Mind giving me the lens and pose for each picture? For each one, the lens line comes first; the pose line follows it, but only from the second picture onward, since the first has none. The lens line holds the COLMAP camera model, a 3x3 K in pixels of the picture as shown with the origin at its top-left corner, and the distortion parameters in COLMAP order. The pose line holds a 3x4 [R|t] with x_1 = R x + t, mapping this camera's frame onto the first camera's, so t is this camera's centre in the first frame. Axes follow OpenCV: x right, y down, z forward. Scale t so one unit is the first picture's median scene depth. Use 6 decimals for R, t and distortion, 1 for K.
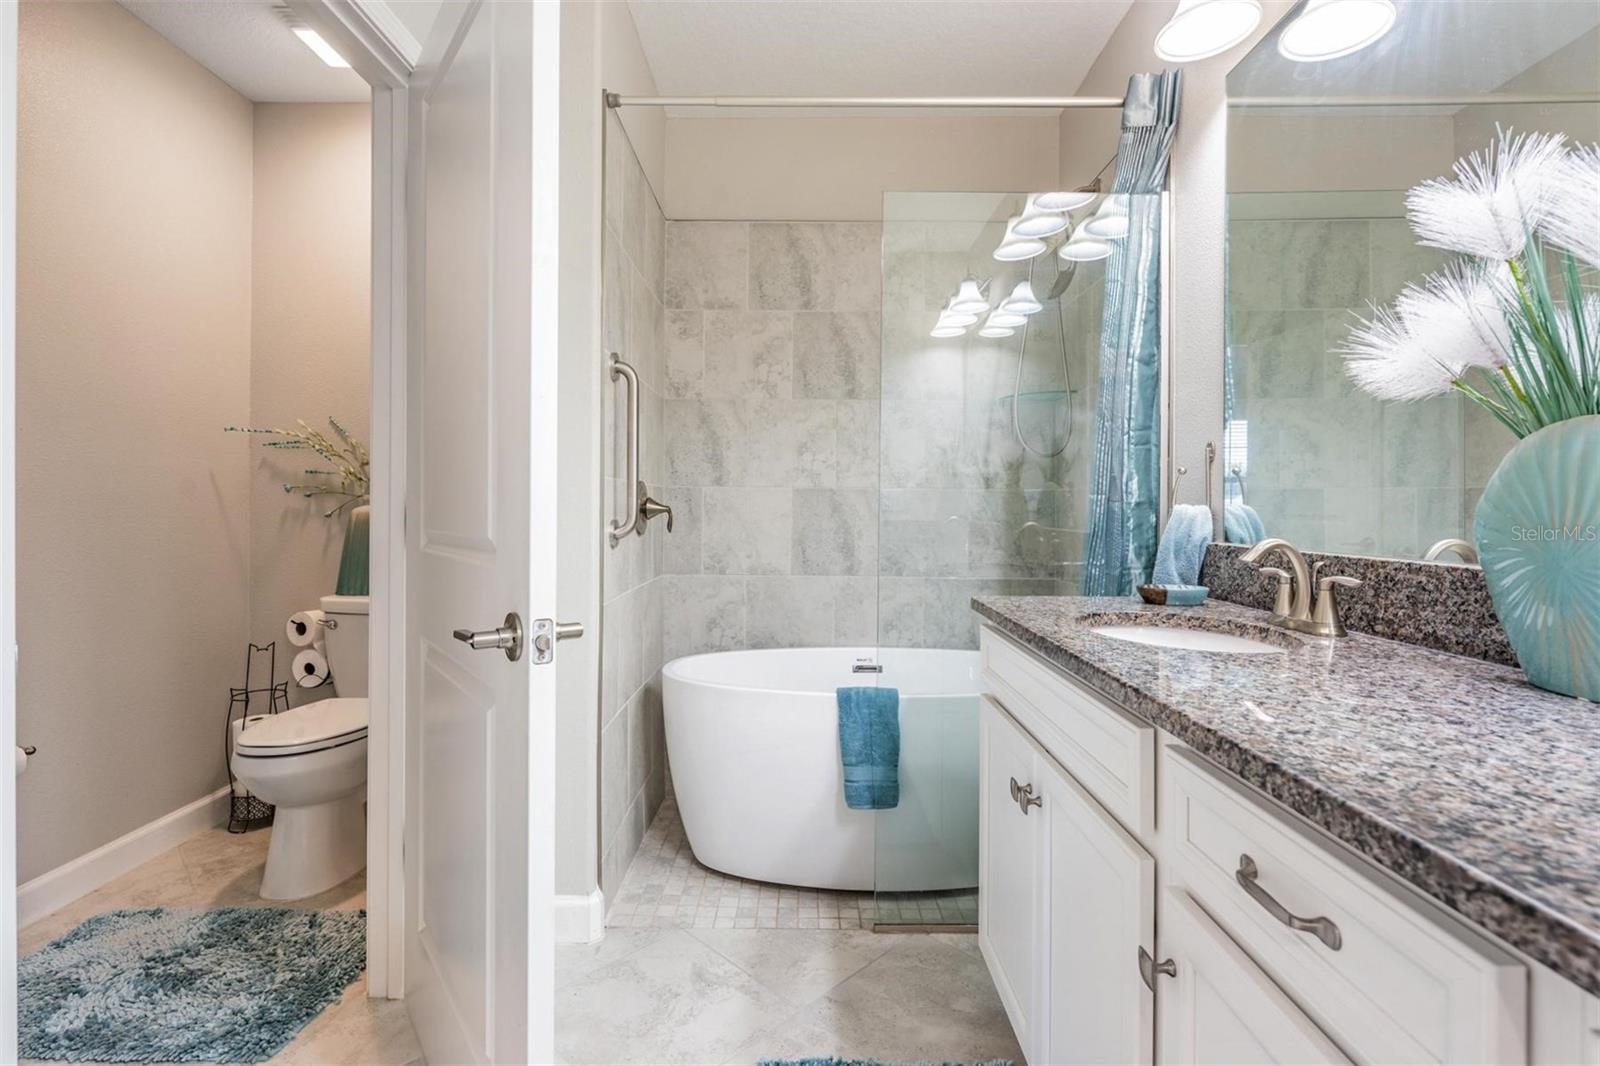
lens RADIAL K [[744.9, 0, 793.3], [0, 744.9, 512.1], [0, 0, 1]] dist [0.001149, -0.000770]
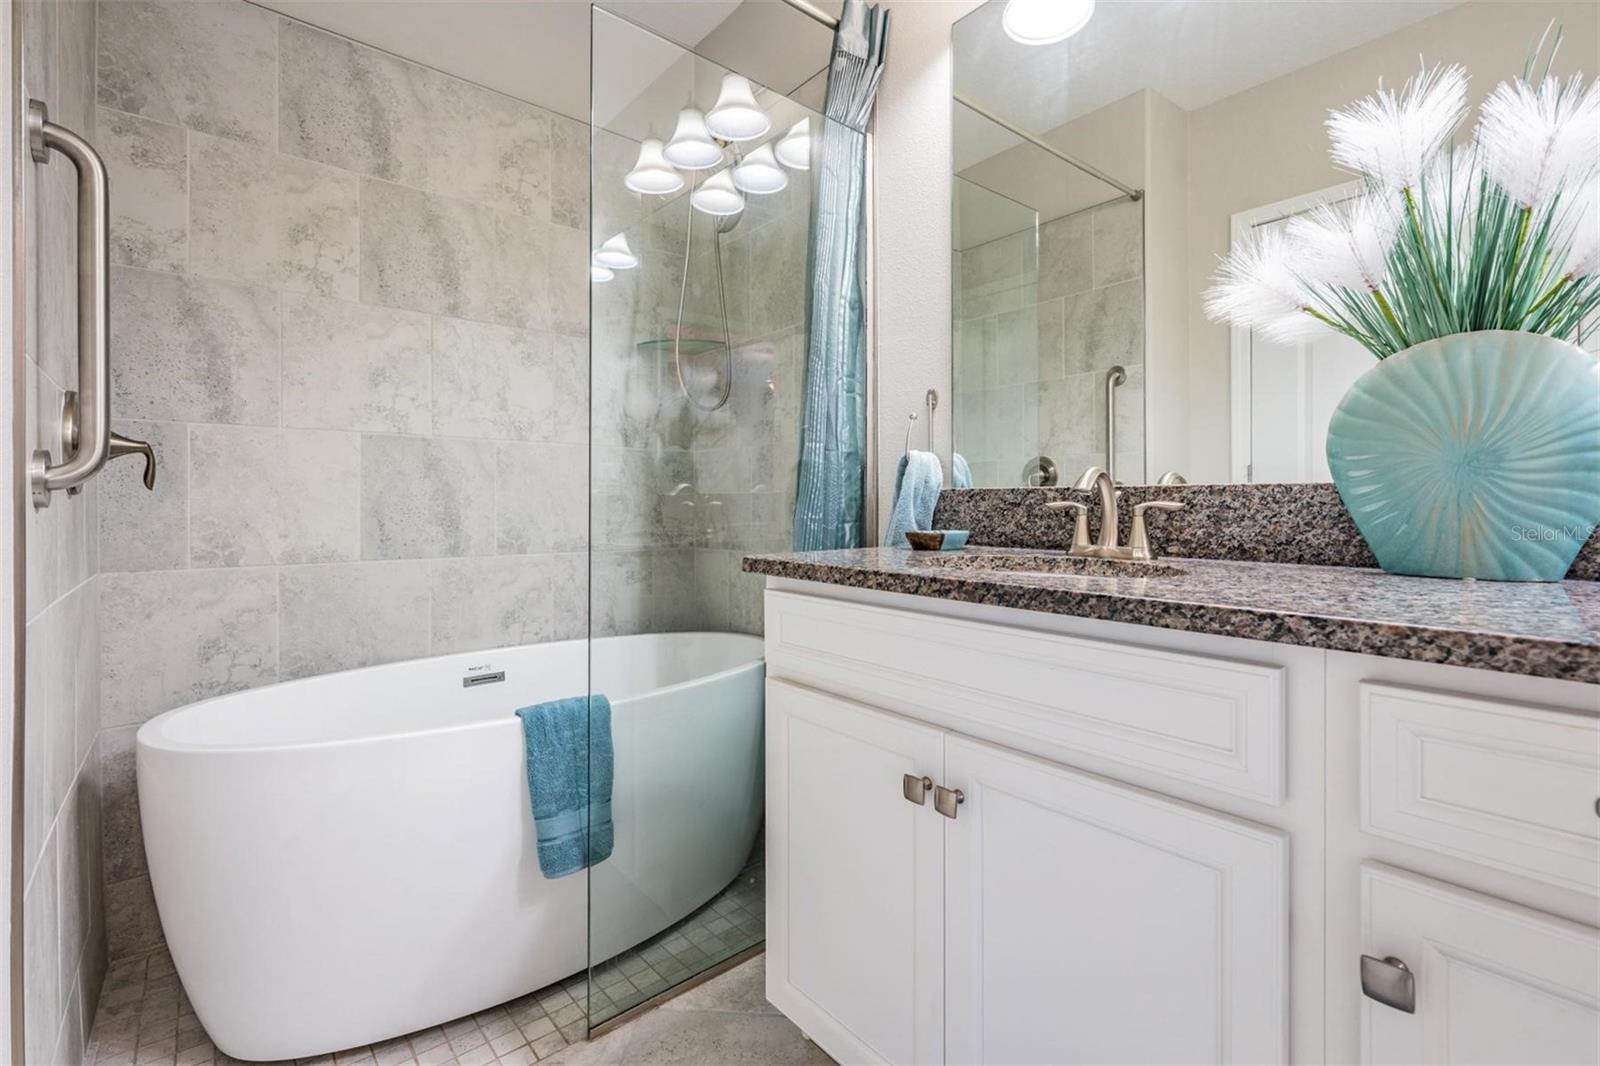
lens RADIAL K [[714.9, 0, 809.3], [0, 714.9, 504.9], [0, 0, 1]] dist [-0.002006, 0.000495]
pose [[0.755782, -0.009396, 0.654755, -0.174320], [0.009493, 0.999949, 0.003392, 0.050605], [-0.654754, 0.003652, 0.755833, 0.341761]]
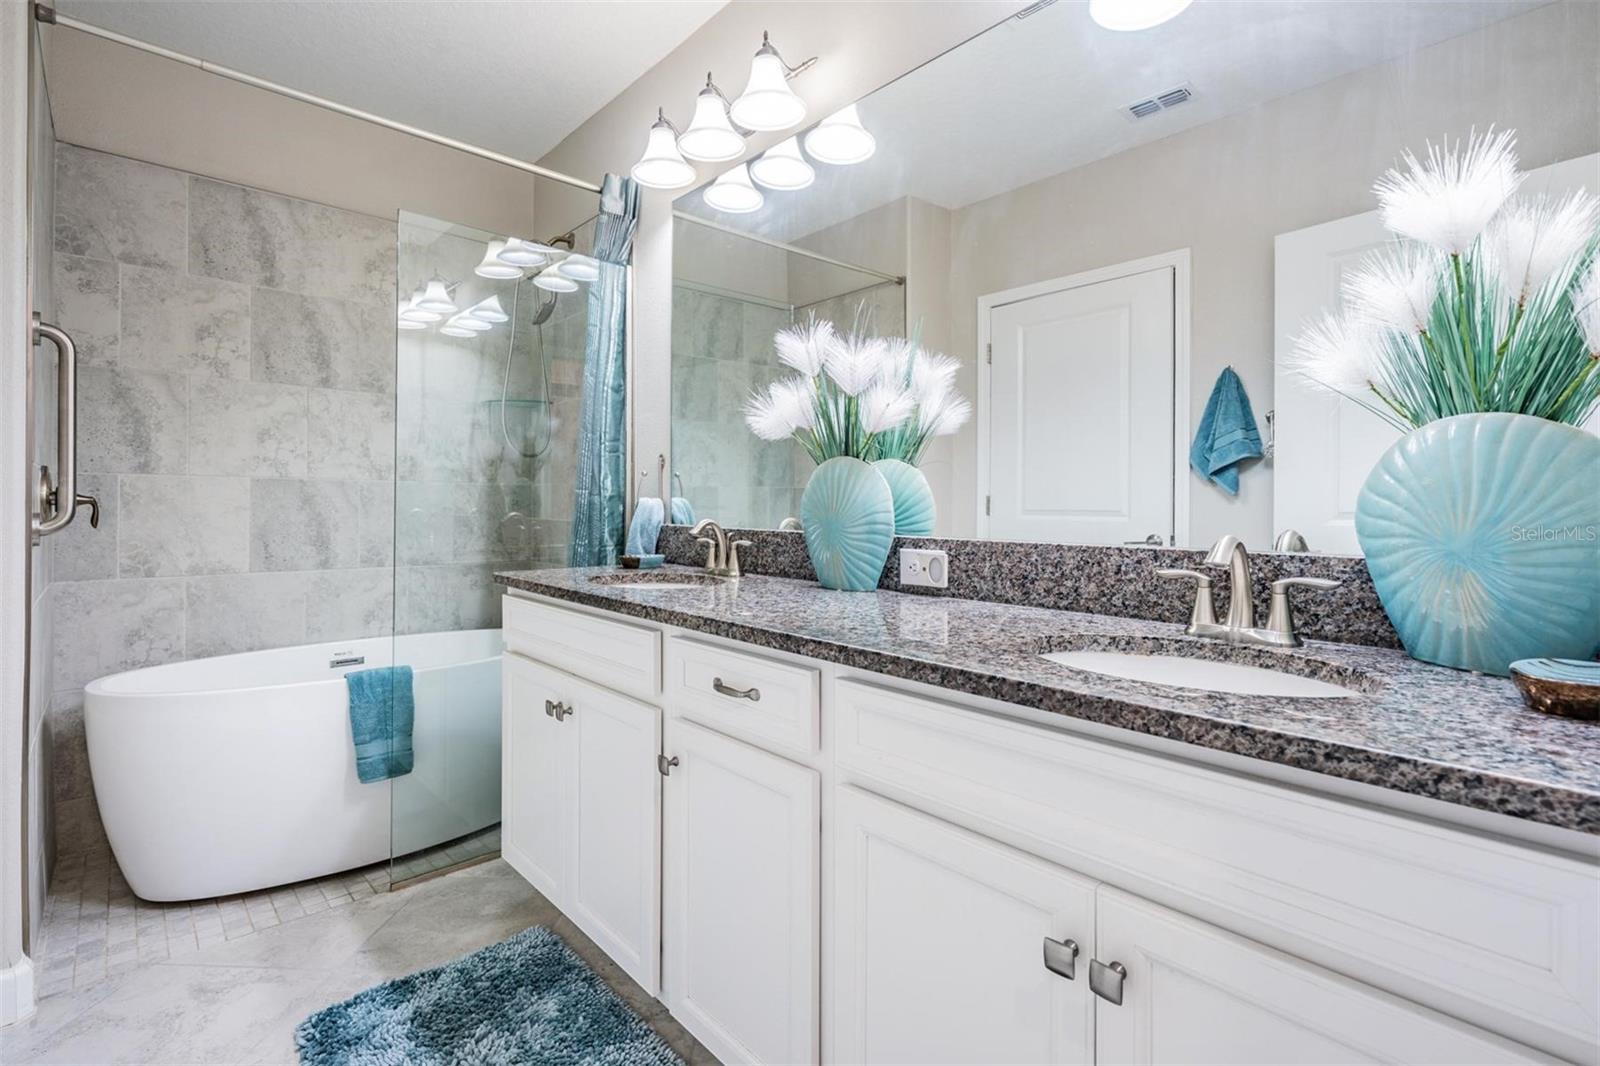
lens RADIAL K [[744.9, 0, 803.7], [0, 744.9, 506.3], [0, 0, 1]] dist [0.001149, -0.000770]
pose [[0.729530, -0.002779, 0.683943, -0.191821], [0.002158, 0.999996, 0.001760, 0.003764], [-0.683946, 0.000192, 0.729533, -0.198016]]
